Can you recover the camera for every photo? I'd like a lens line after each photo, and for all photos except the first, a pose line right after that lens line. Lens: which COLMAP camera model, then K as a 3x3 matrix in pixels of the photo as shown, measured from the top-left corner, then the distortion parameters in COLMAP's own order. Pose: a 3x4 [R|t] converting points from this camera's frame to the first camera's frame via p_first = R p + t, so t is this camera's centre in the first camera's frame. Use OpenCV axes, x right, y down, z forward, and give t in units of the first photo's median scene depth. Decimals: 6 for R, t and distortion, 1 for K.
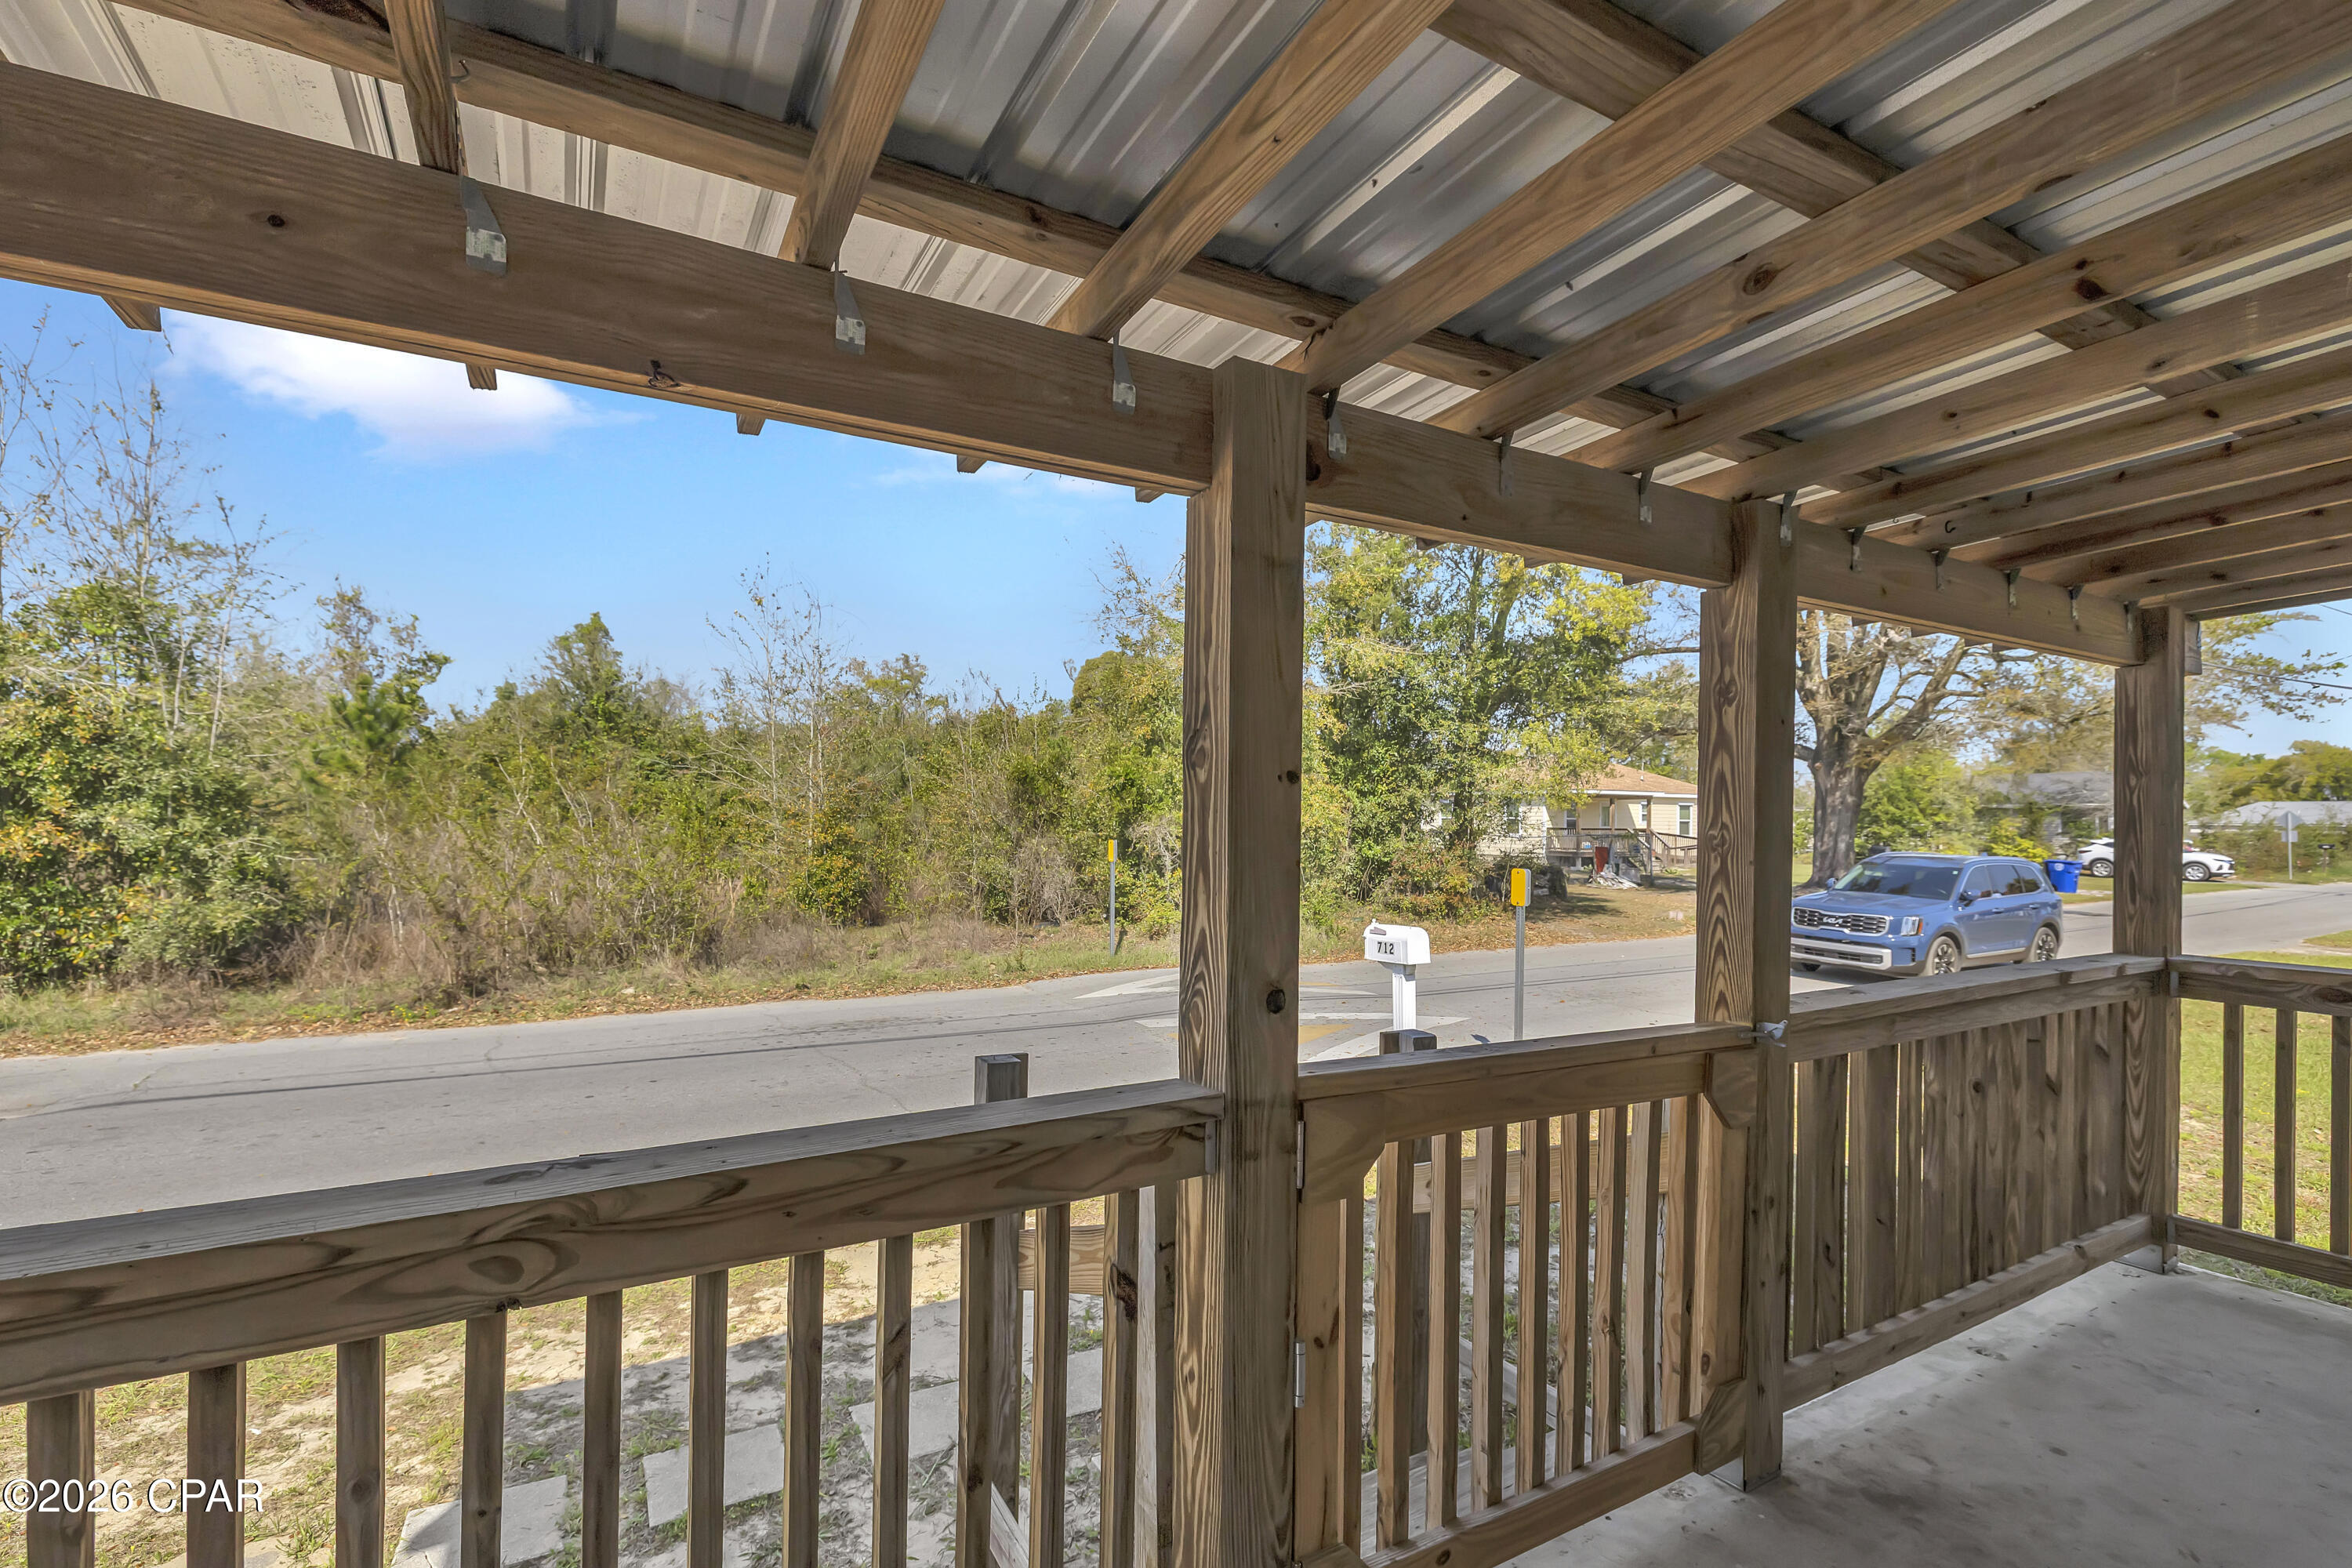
lens RADIAL K [[1059.6, 0, 1159.1], [0, 1059.6, 827.9], [0, 0, 1]] dist [0.000956, 0.000223]
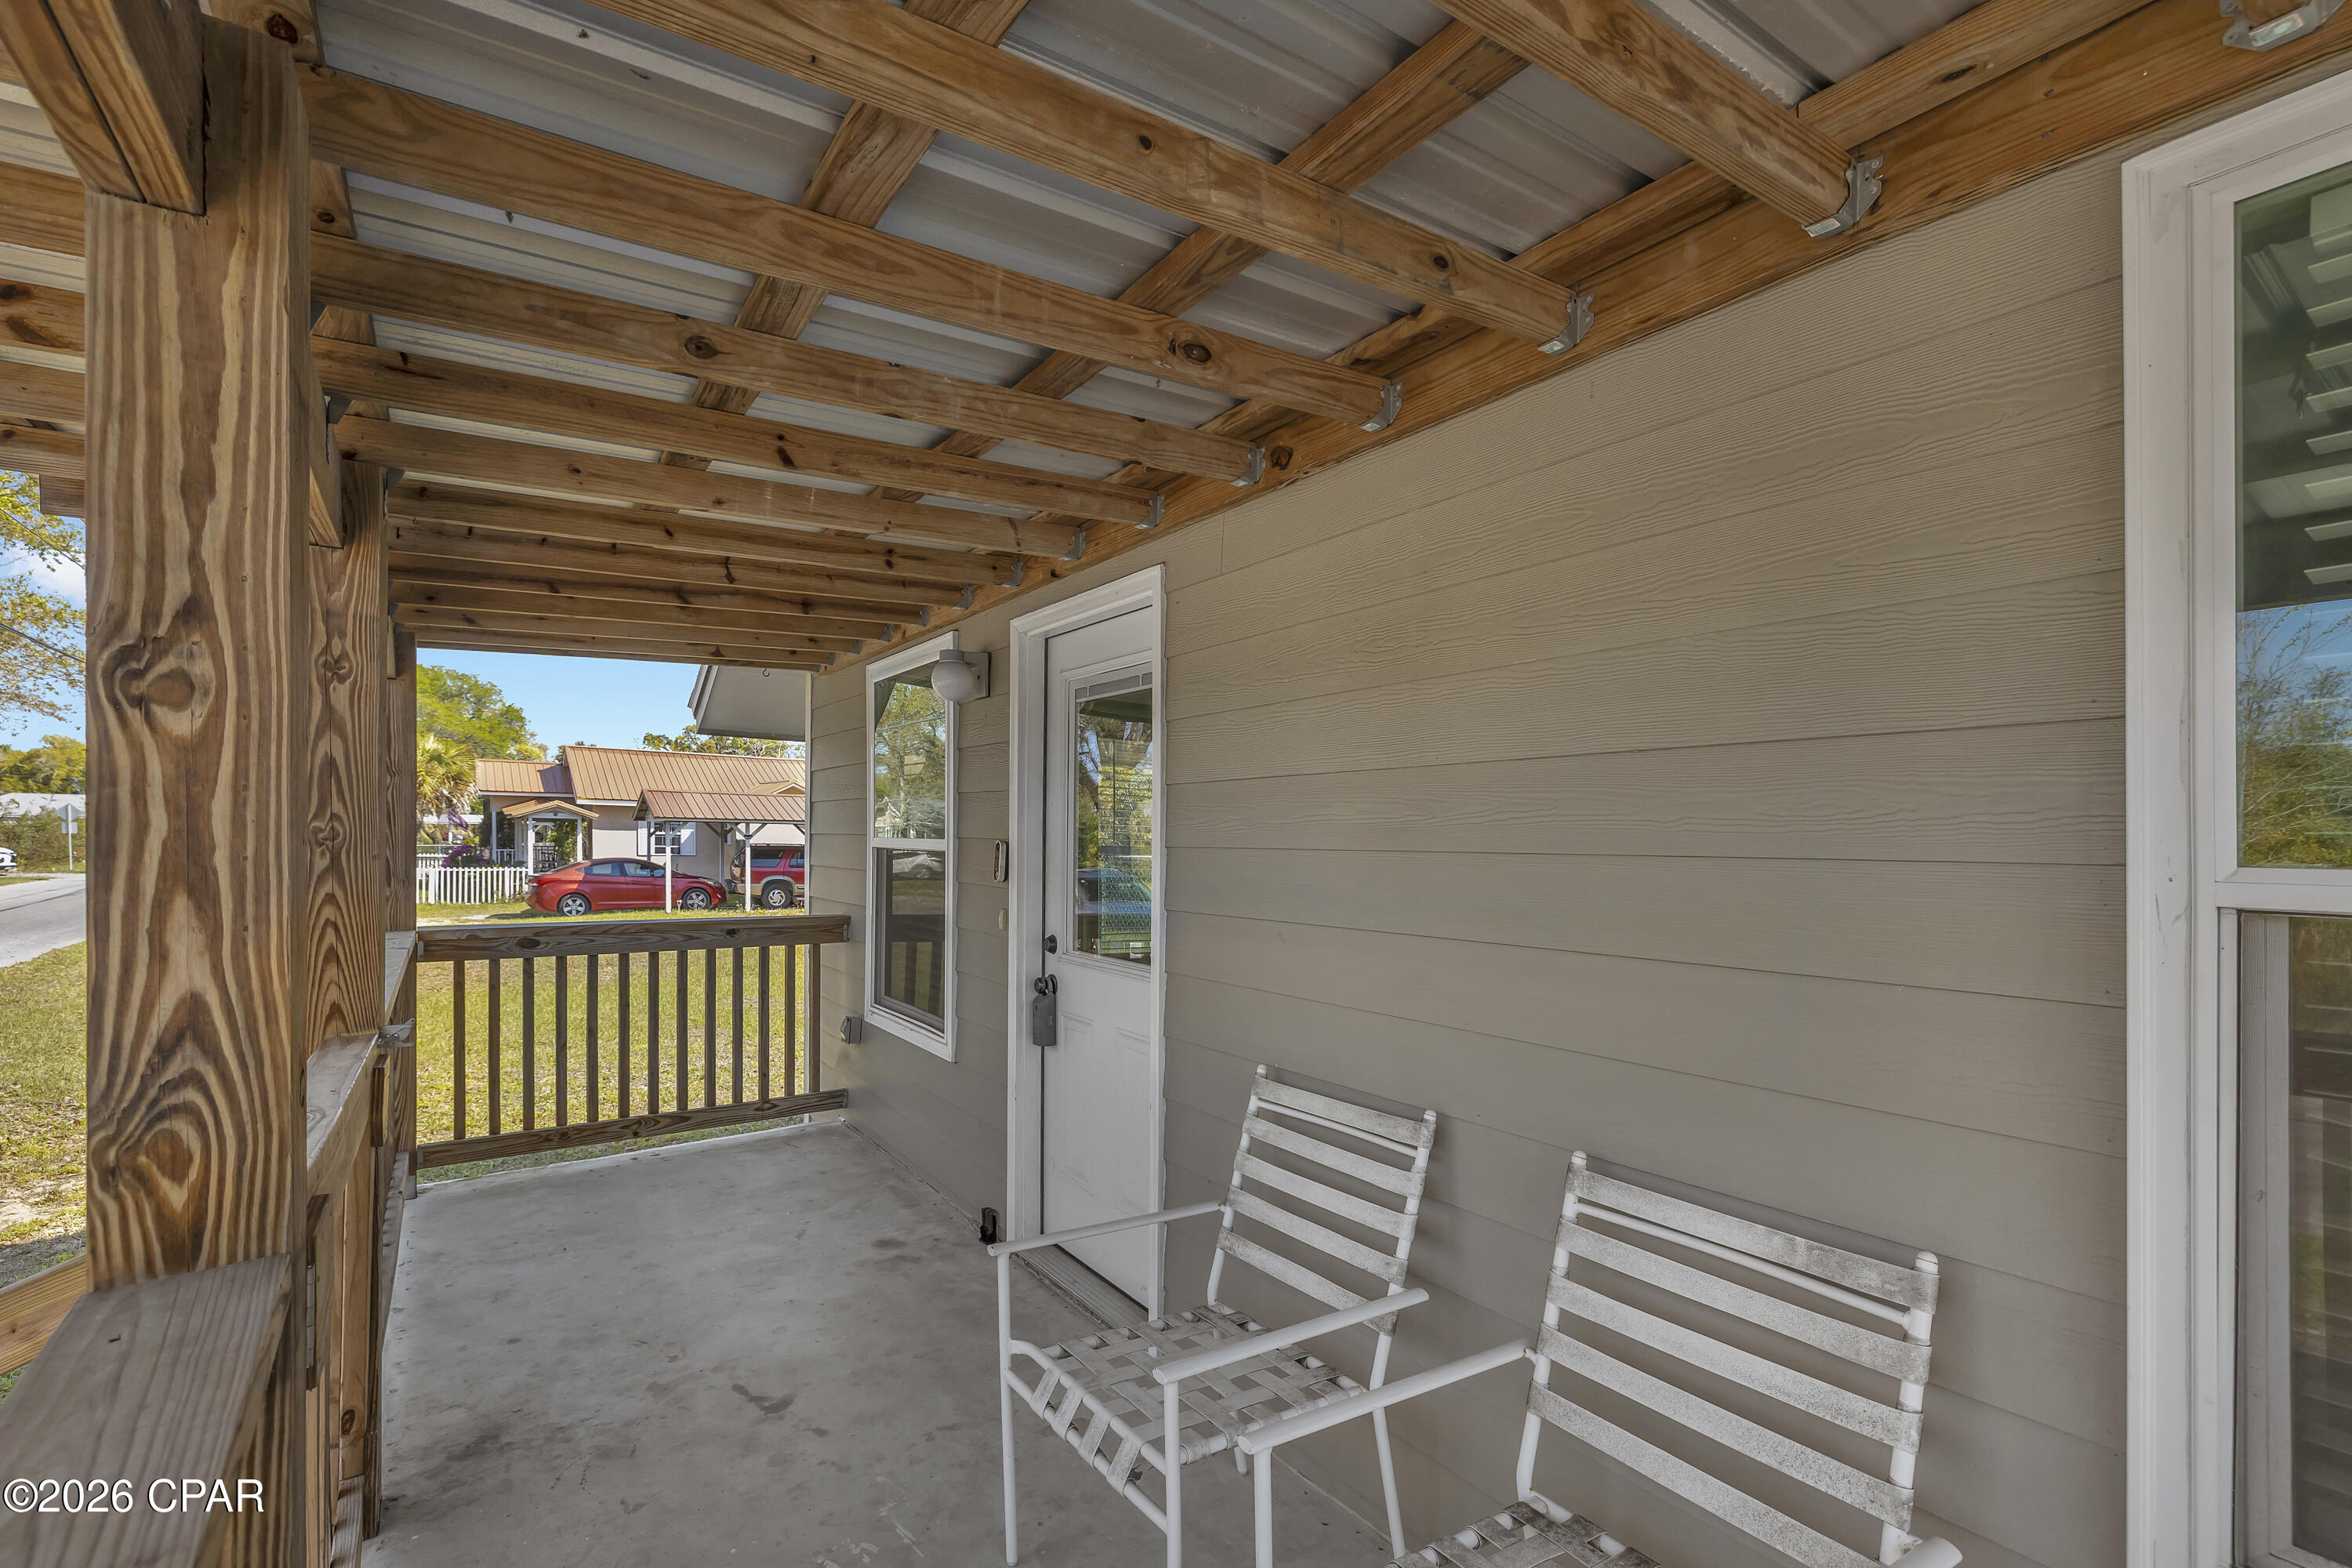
lens RADIAL K [[1059.6, 0, 1142.6], [0, 1059.6, 824.2], [0, 0, 1]] dist [0.000956, 0.000223]
pose [[-0.071062, 0.000327, 0.997472, -0.322550], [-0.004716, 0.999989, -0.000664, 0.001372], [-0.997461, -0.004751, -0.071060, 0.308781]]
